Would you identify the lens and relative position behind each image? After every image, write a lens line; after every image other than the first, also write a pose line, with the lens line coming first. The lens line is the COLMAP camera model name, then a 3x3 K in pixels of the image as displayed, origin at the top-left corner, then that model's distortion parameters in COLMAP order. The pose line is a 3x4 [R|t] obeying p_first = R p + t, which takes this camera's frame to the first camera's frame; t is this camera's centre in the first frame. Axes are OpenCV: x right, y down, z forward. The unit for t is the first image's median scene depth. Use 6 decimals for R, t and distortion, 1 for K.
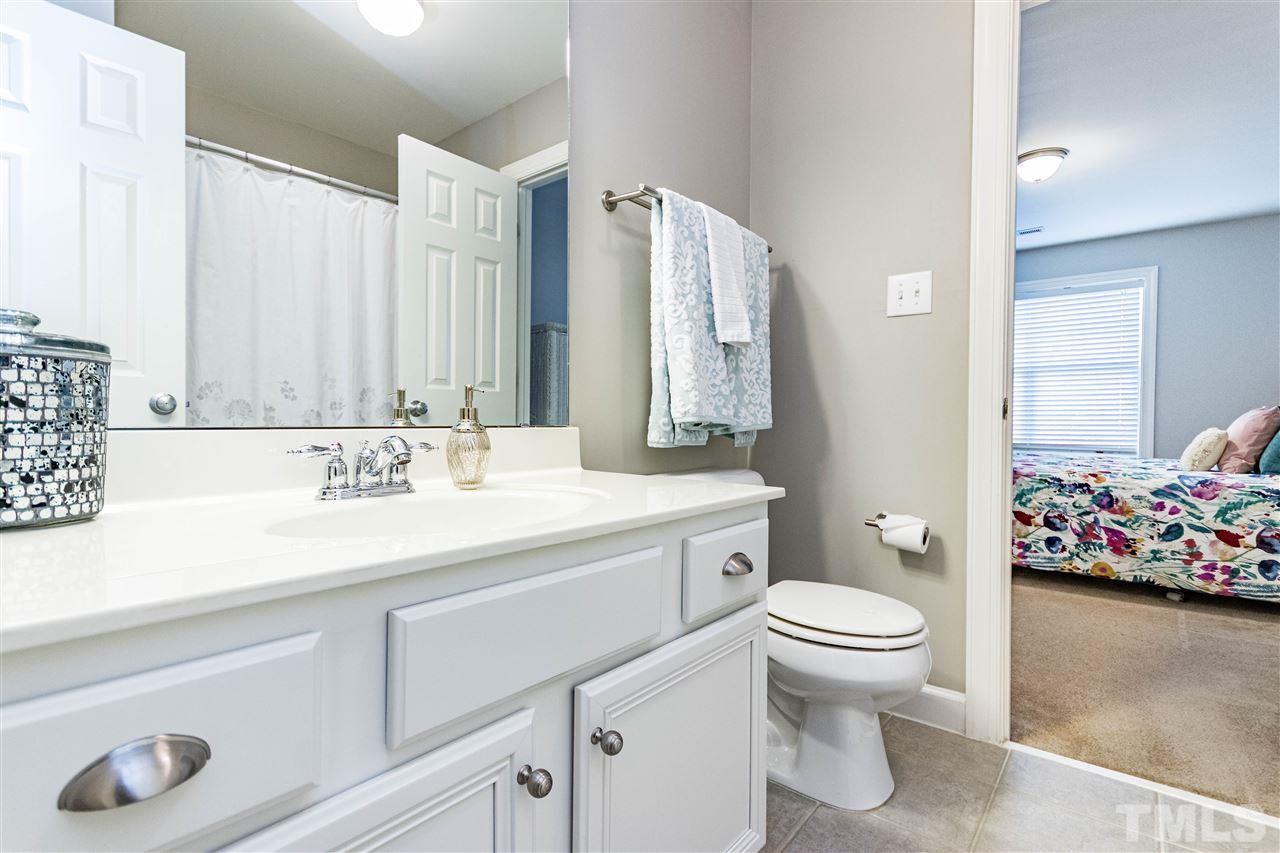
lens RADIAL K [[584.6, 0, 640.5], [0, 584.6, 425.2], [0, 0, 1]] dist [-0.001262, -0.003439]
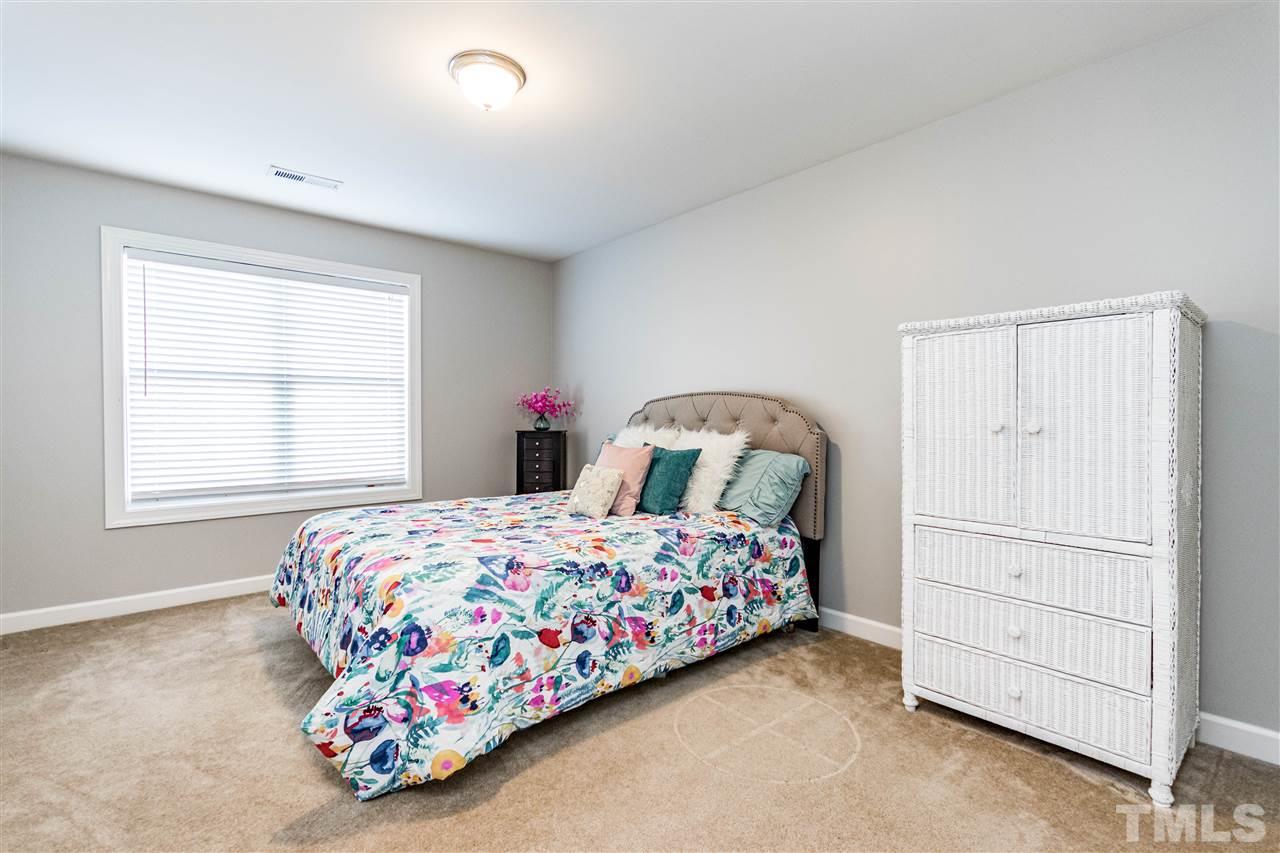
lens RADIAL K [[584.6, 0, 640.7], [0, 584.6, 433.8], [0, 0, 1]] dist [-0.001262, -0.003439]
pose [[0.165449, -0.028658, 0.985802, 0.067311], [0.010516, 0.999572, 0.027293, -0.079652], [-0.986162, 0.005851, 0.165679, 0.850619]]
